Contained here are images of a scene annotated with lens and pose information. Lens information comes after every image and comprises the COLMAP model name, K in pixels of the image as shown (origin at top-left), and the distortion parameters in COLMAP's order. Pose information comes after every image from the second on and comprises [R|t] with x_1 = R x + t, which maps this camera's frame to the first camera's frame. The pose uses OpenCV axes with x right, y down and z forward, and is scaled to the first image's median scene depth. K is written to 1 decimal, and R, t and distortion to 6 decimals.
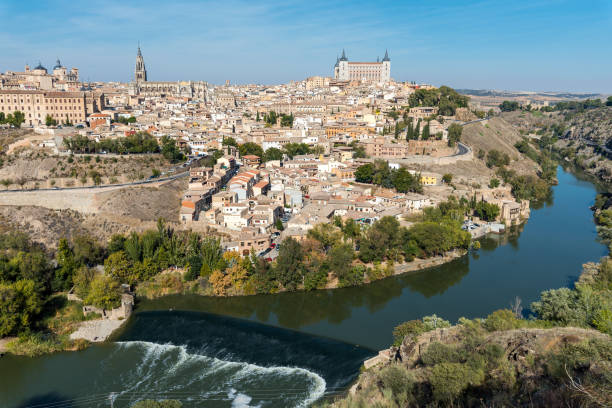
lens RADIAL K [[529.3, 0, 315.0], [0, 529.3, 197.8], [0, 0, 1]] dist [-0.014295, 0.019898]
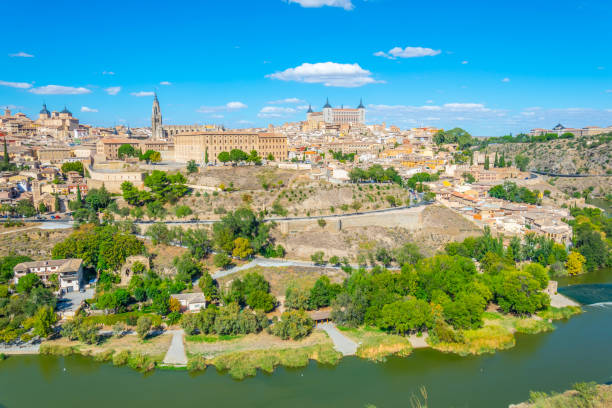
lens RADIAL K [[483.2, 0, 308.7], [0, 483.2, 204.7], [0, 0, 1]] dist [-0.017301, 0.010546]
pose [[0.950266, -0.051754, 0.307108, -0.734808], [0.068131, 0.996756, -0.042838, 0.003204], [-0.303895, 0.061631, 0.950710, -0.004308]]
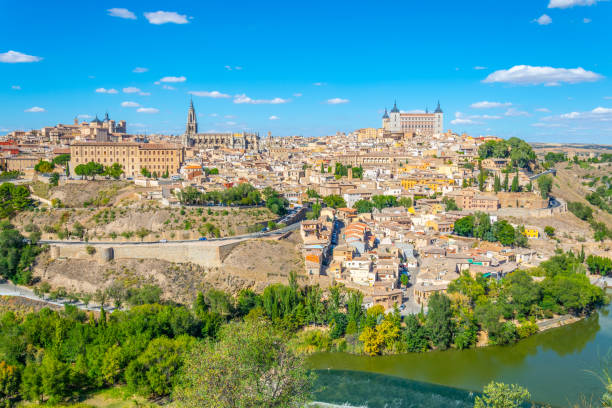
lens RADIAL K [[551.9, 0, 326.1], [0, 551.9, 190.3], [0, 0, 1]] dist [-0.056873, 0.030393]
pose [[0.999800, -0.000133, -0.019995, -0.141601], [-0.002111, 0.993687, -0.112172, 0.001678], [0.019884, 0.112192, 0.993488, -0.013085]]
